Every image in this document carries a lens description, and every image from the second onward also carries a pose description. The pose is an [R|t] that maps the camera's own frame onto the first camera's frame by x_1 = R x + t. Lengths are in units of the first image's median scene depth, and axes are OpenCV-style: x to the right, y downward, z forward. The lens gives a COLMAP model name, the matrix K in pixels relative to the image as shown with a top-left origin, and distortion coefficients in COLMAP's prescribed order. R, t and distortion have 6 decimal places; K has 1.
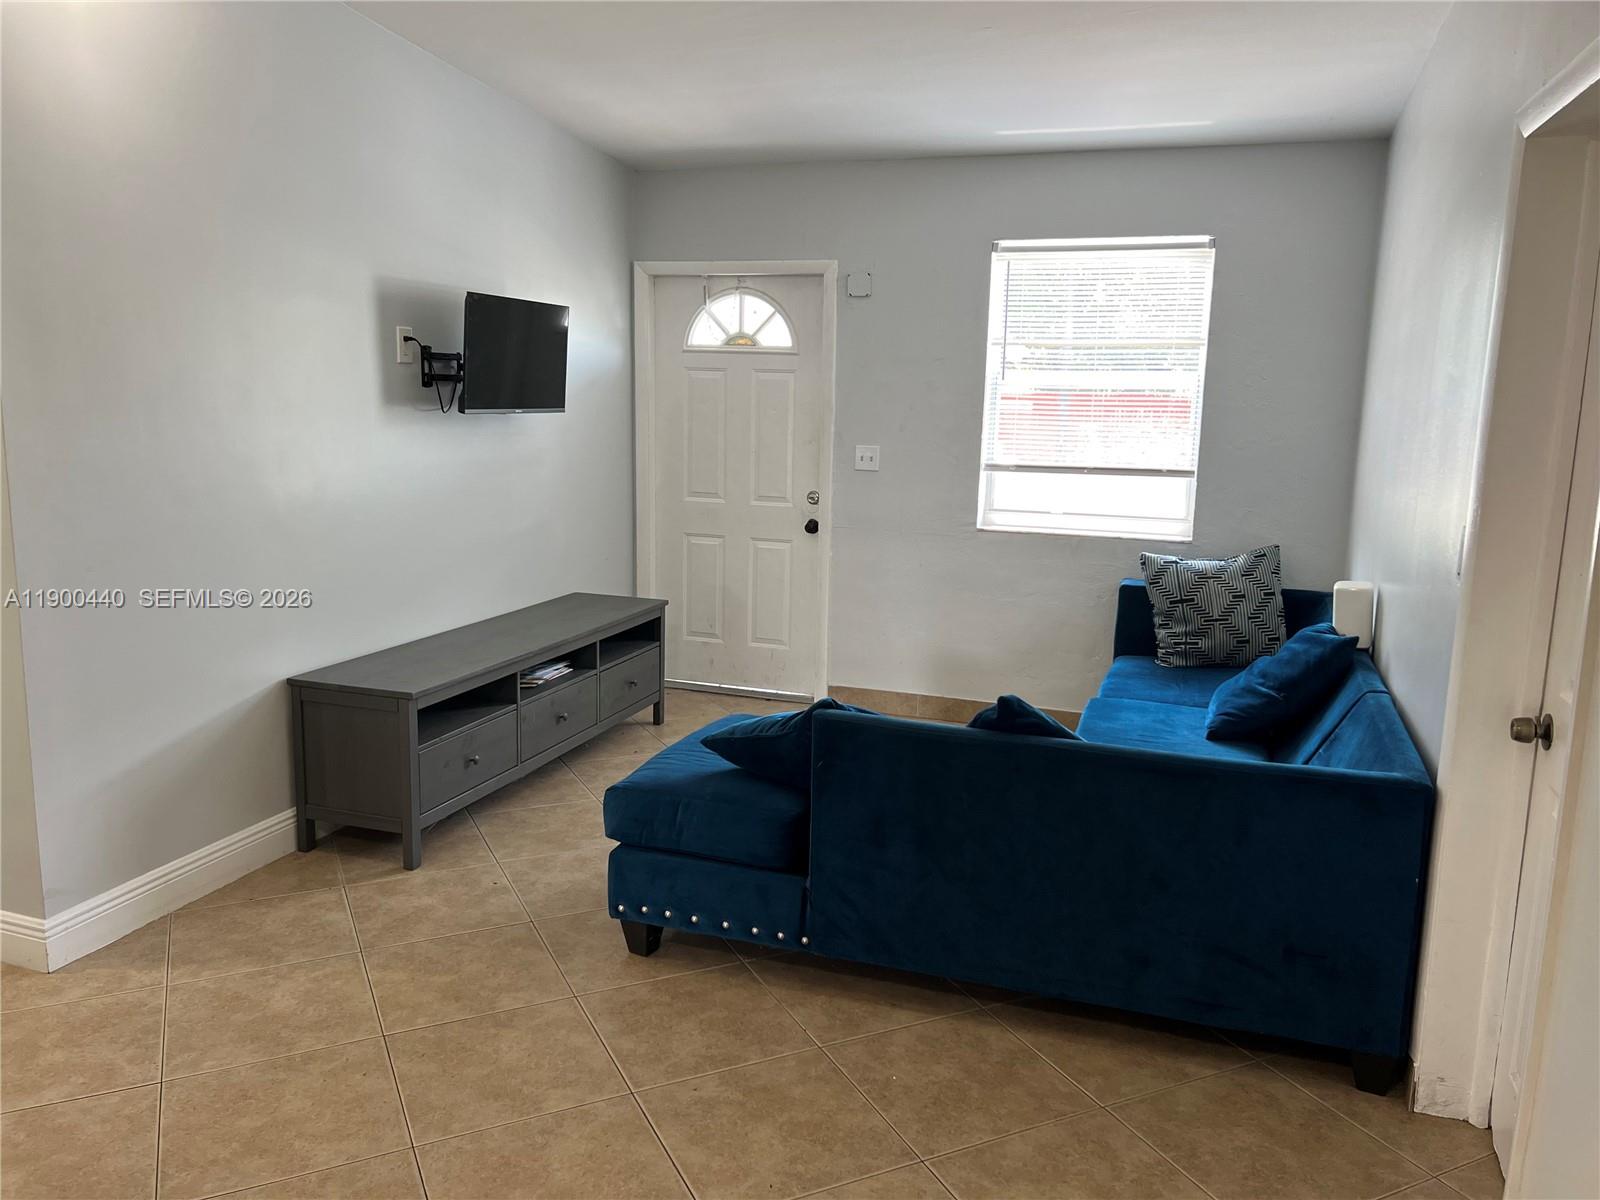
lens RADIAL K [[1199.5, 0, 807.3], [0, 1199.5, 595.7], [0, 0, 1]] dist [0.063551, -0.063594]
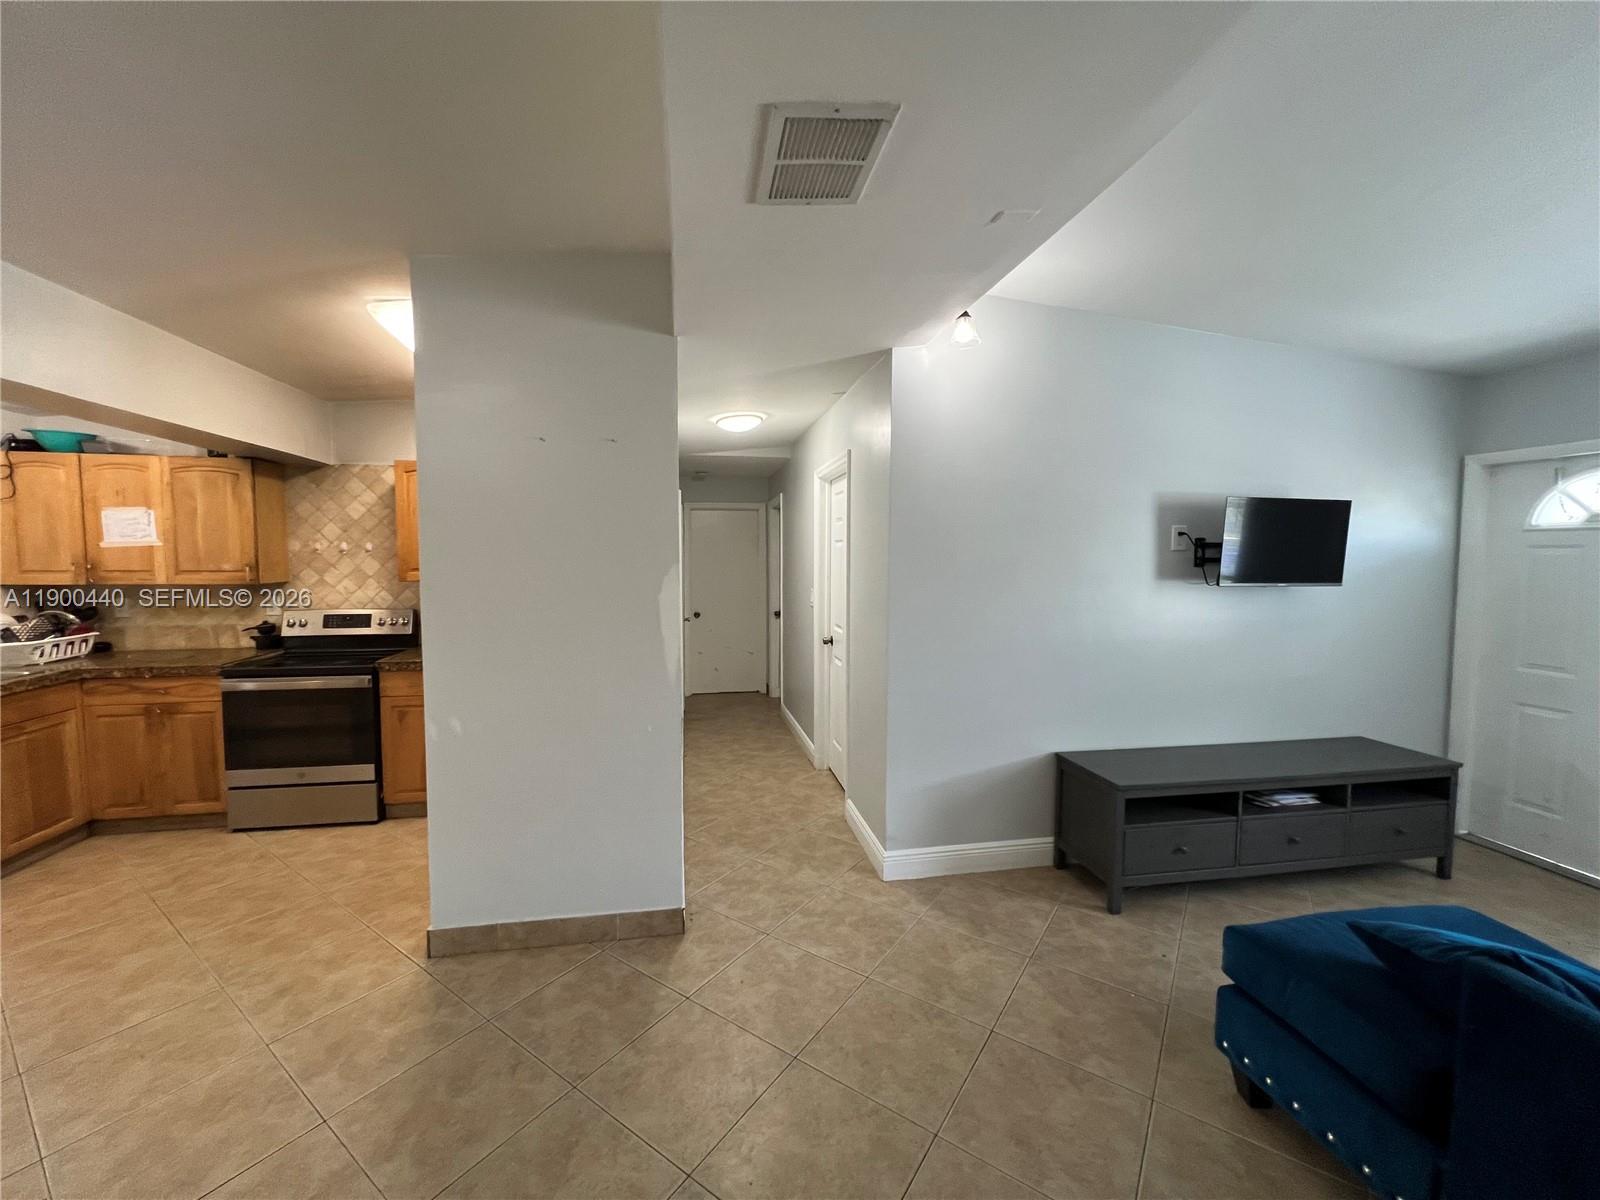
lens RADIAL K [[638.1, 0, 802.1], [0, 638.1, 594.9], [0, 0, 1]] dist [-0.004954, 0.001382]
pose [[0.481375, 0.031041, -0.875965, 0.114265], [-0.142826, 0.988794, -0.043449, -0.045342], [0.864800, 0.146026, 0.480415, 0.265761]]
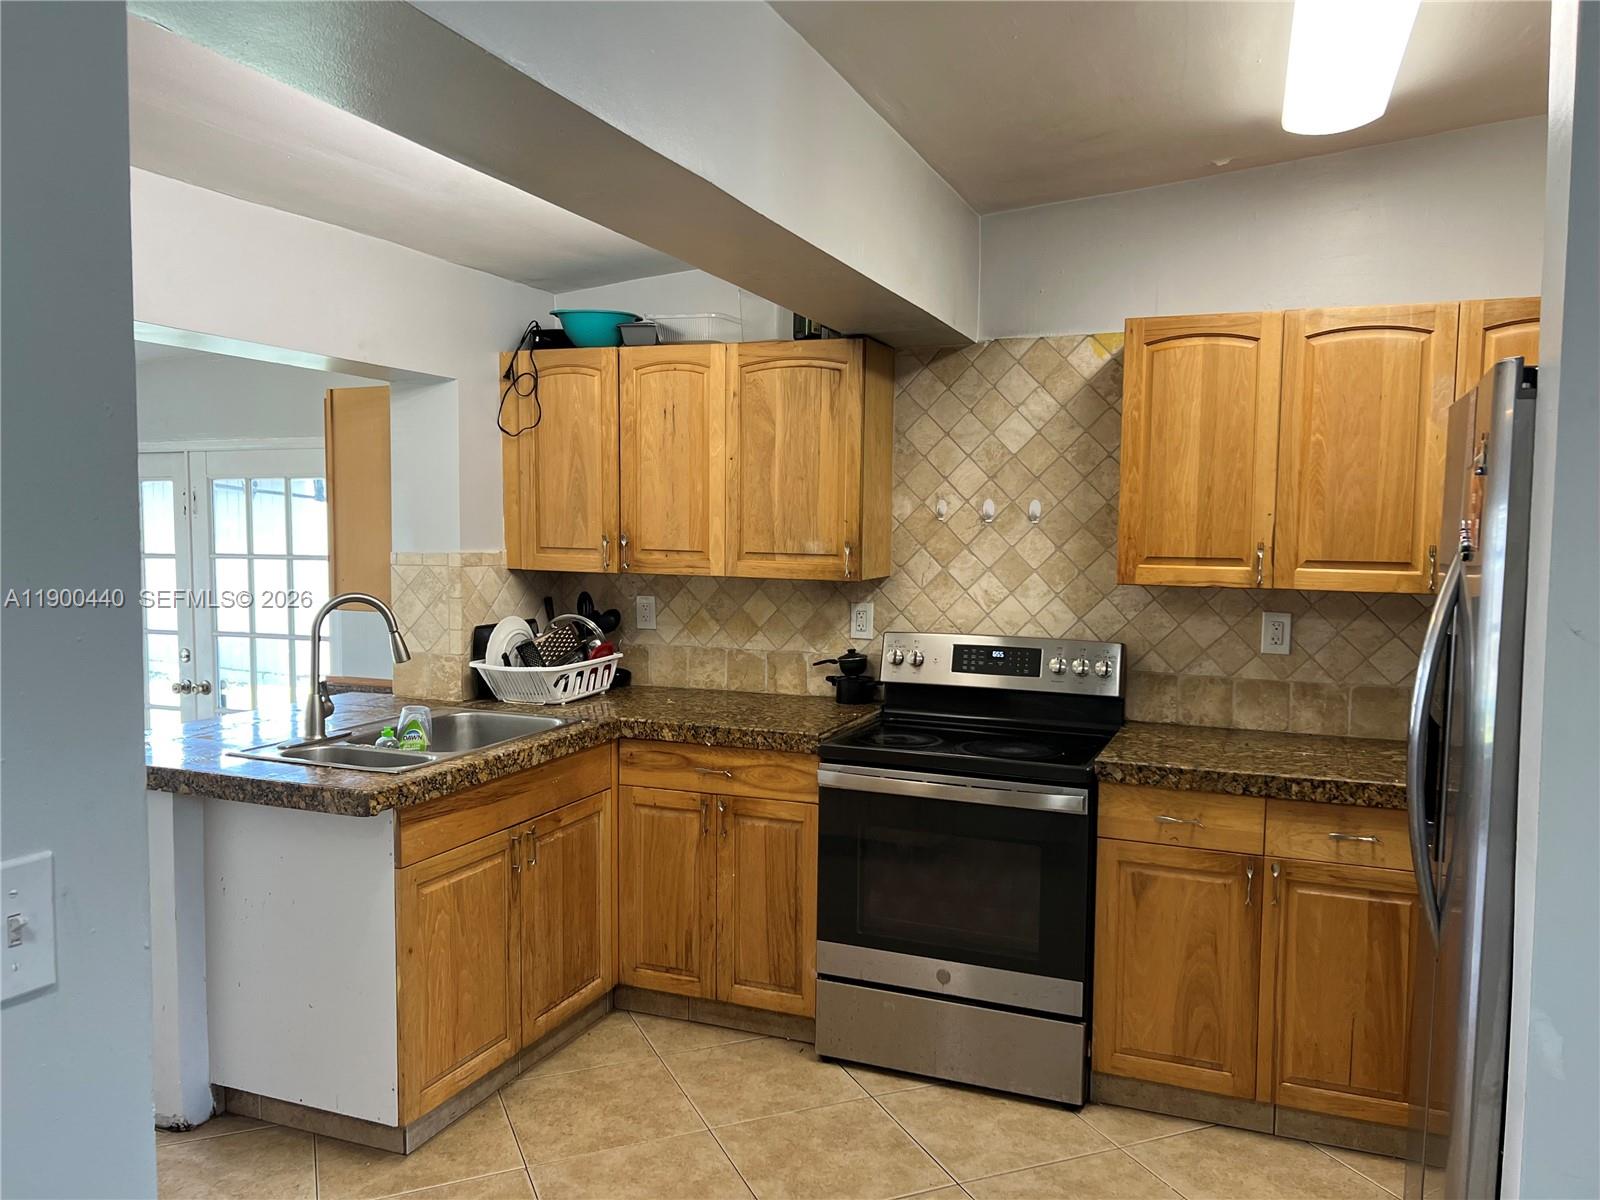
lens RADIAL K [[1199.5, 0, 819.2], [0, 1199.5, 605.3], [0, 0, 1]] dist [0.063551, -0.063594]
pose [[-0.048871, 0.045676, -0.997760, -0.163694], [-0.185047, 0.981246, 0.053984, -0.013760], [0.981514, 0.187271, -0.039502, 0.038457]]
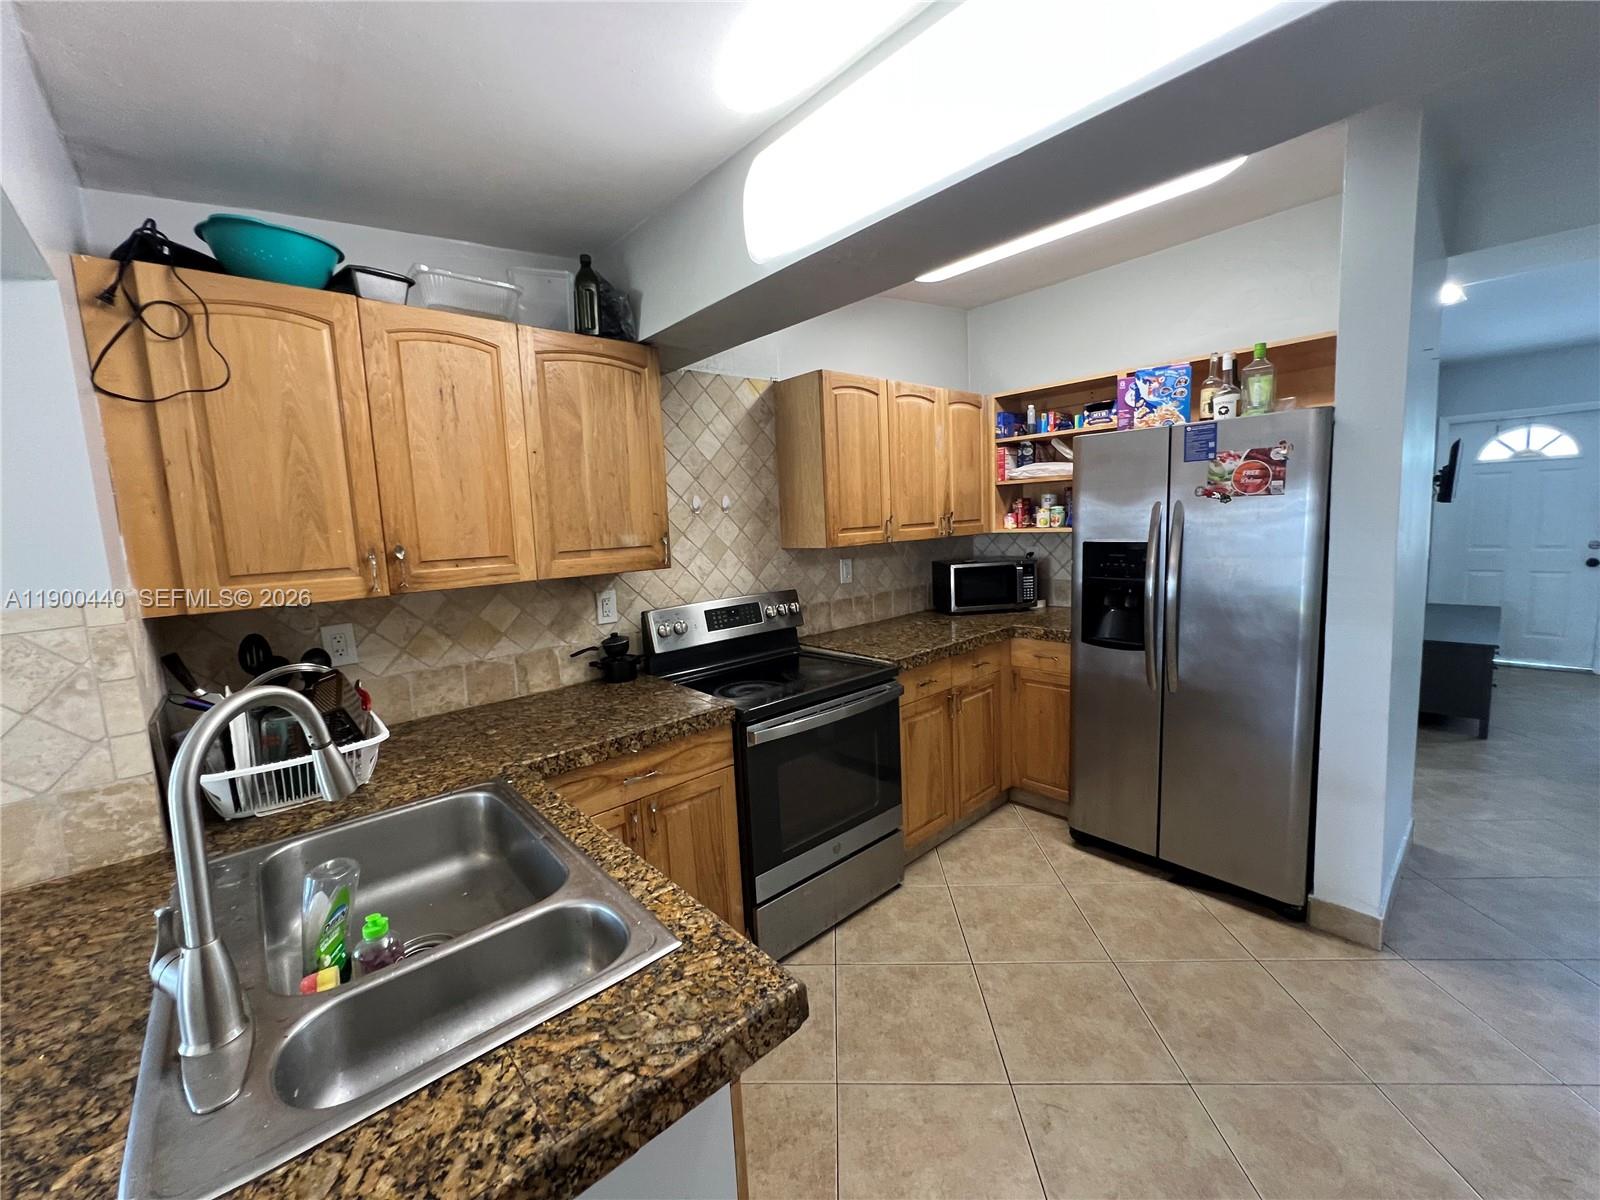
lens RADIAL K [[640.5, 0, 797.6], [0, 640.5, 592.2], [0, 0, 1]] dist [-0.003094, 0.001404]
pose [[0.869385, -0.007031, -0.494086, -0.691560], [-0.017237, 0.998859, -0.044543, 0.053118], [0.493835, 0.047242, 0.868271, -0.377237]]
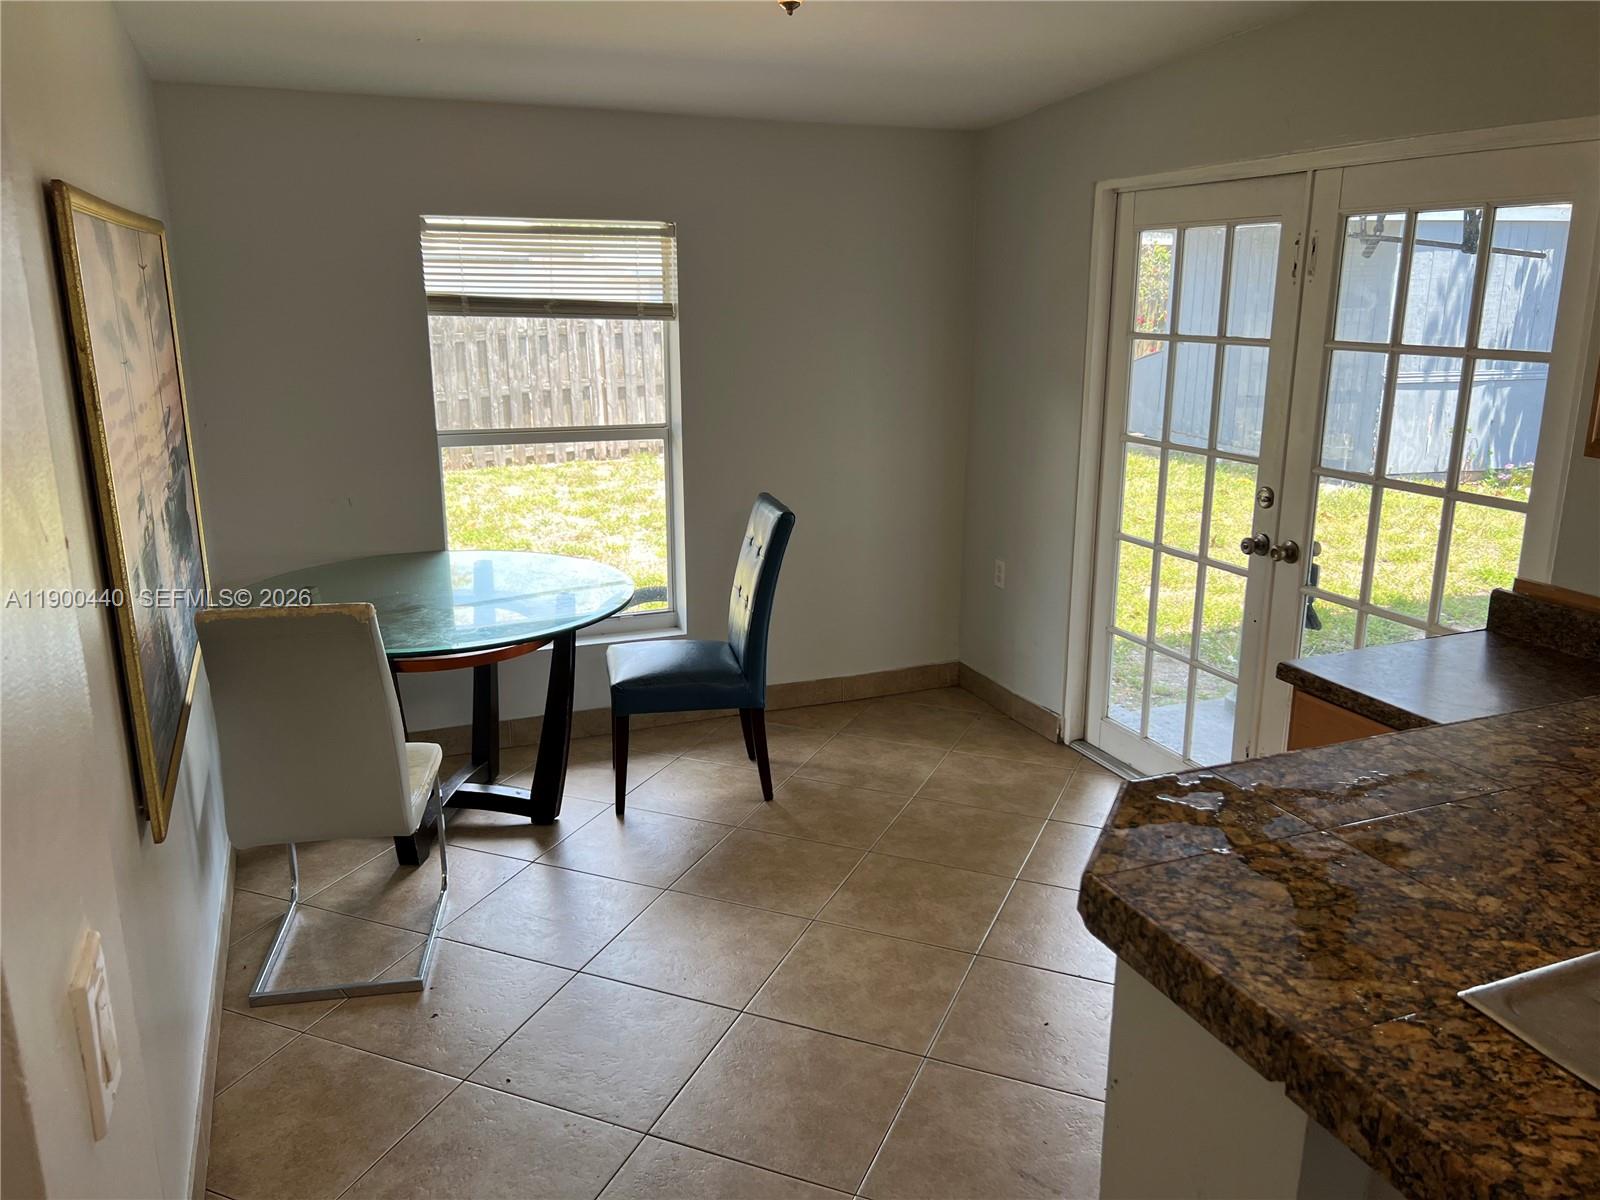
lens RADIAL K [[1199.5, 0, 787.9], [0, 1199.5, 600.6], [0, 0, 1]] dist [0.063551, -0.063594]
pose [[-0.761985, 0.147172, -0.630649, -0.620215], [-0.128121, 0.920326, 0.369575, 0.028909], [0.634794, 0.362410, -0.682419, -0.274918]]
